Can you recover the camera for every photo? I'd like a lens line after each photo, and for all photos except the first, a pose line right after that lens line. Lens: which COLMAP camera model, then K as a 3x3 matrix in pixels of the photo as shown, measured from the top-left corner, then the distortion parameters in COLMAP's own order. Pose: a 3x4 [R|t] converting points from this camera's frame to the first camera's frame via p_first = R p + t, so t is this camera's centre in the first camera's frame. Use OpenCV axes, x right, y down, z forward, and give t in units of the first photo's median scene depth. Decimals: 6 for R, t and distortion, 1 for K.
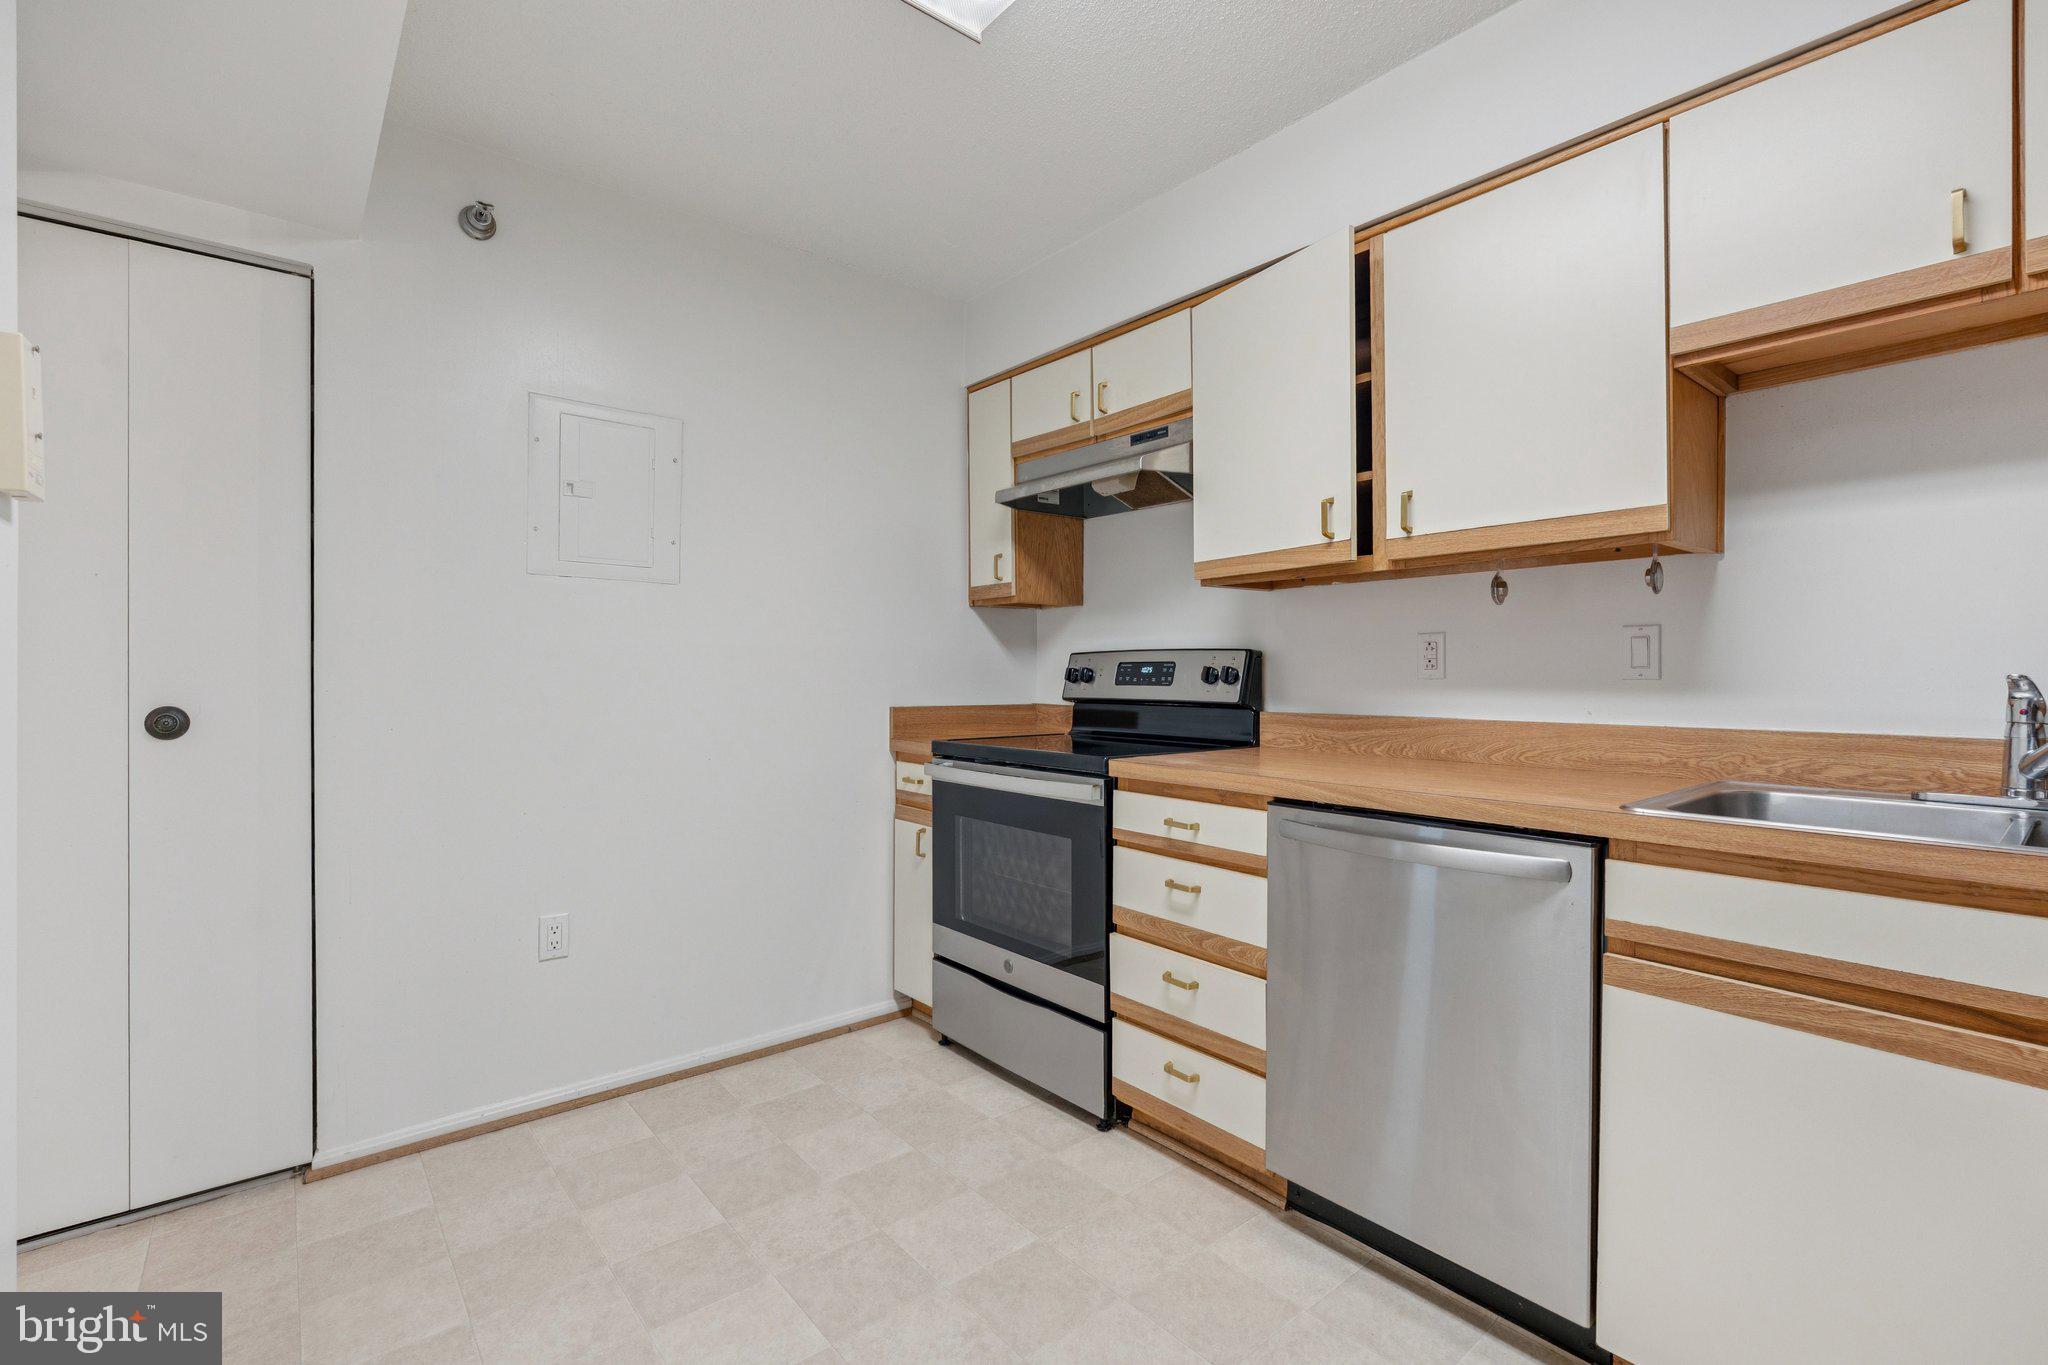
lens RADIAL K [[912.1, 0, 995.4], [0, 912.1, 671.0], [0, 0, 1]] dist [0.000159, 0.000116]
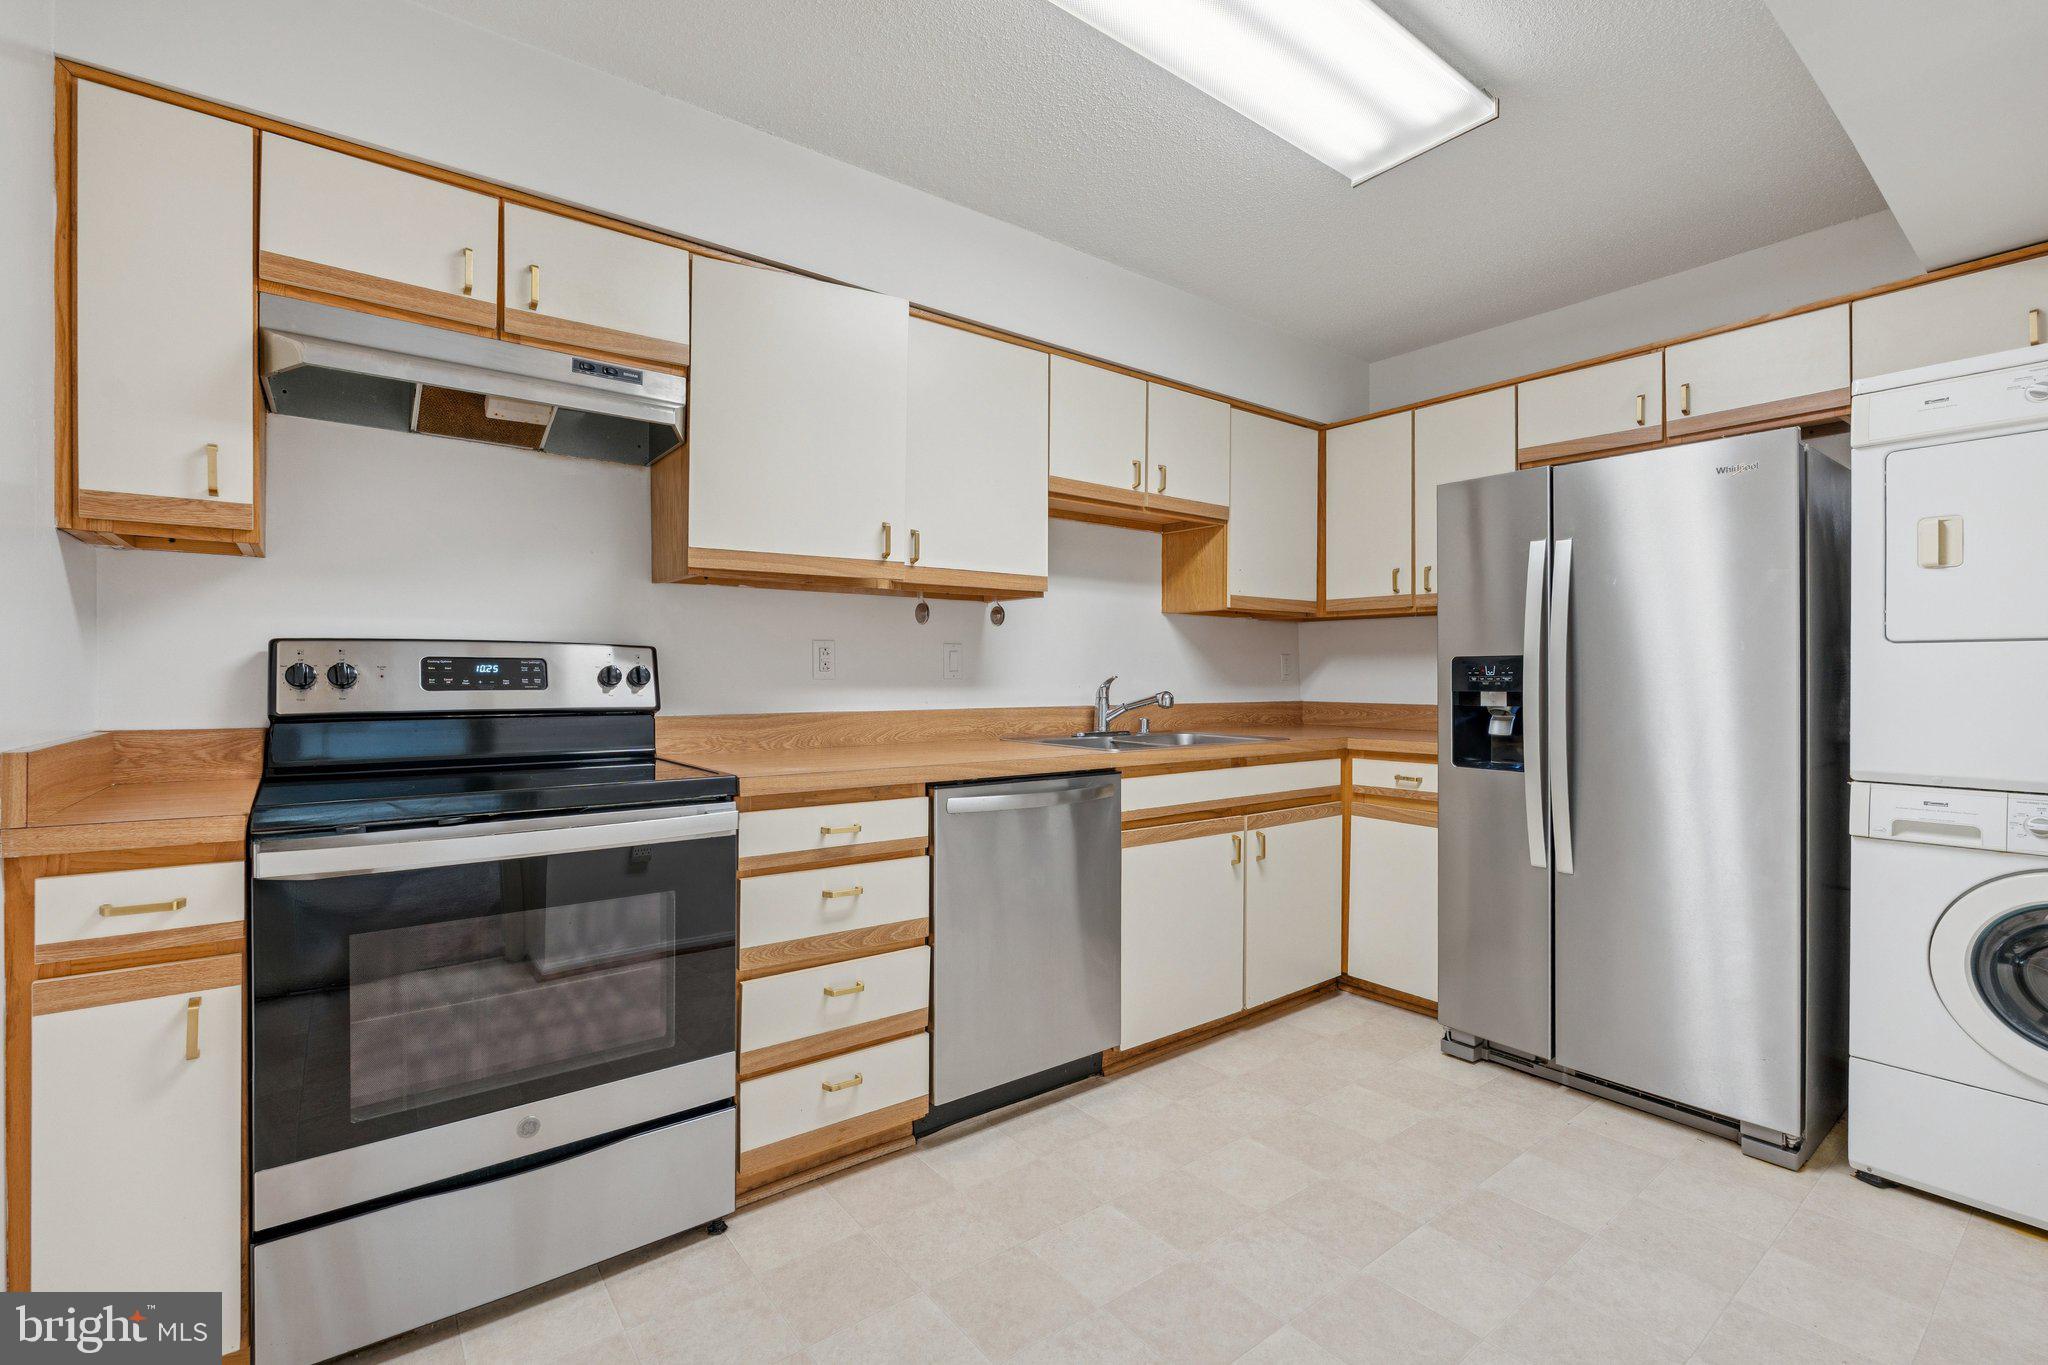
lens RADIAL K [[914.7, 0, 1042.4], [0, 914.7, 672.5], [0, 0, 1]] dist [-0.002893, -0.000092]
pose [[0.007739, 0.004022, 0.999962, -0.717469], [-0.005456, 0.999977, -0.003980, 0.003034], [-0.999955, -0.005425, 0.007761, 0.722556]]
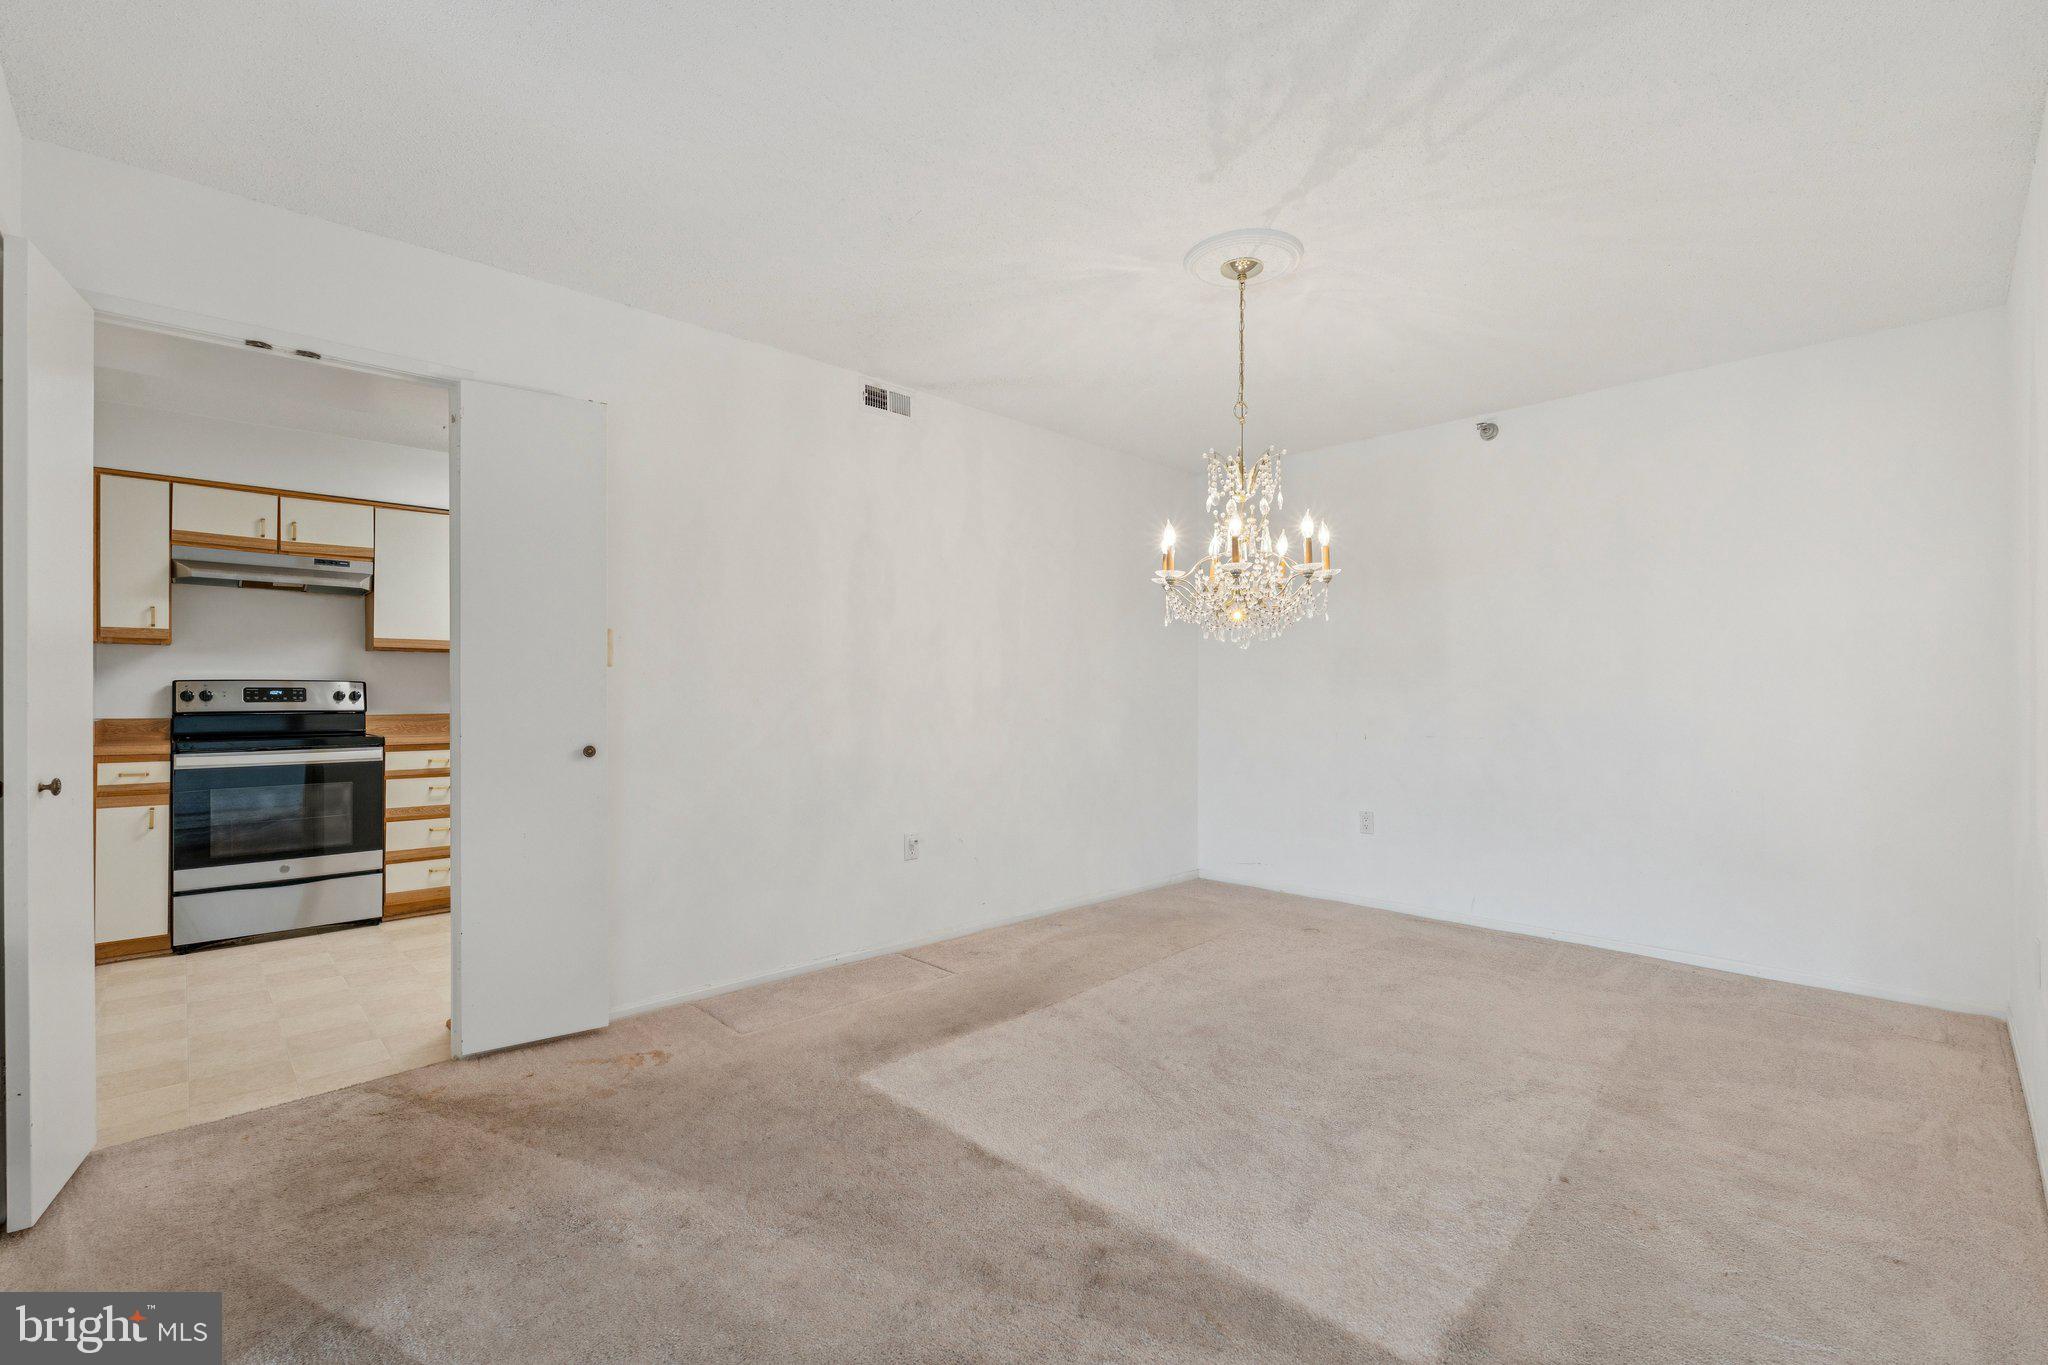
lens RADIAL K [[886.9, 0, 1033.2], [0, 886.9, 684.0], [0, 0, 1]] dist [-0.004109, -0.000033]
pose [[-0.098700, 0.012927, 0.995033, -1.987774], [0.000962, 0.999916, -0.012895, 0.006855], [-0.995117, -0.000316, -0.098704, -0.238538]]
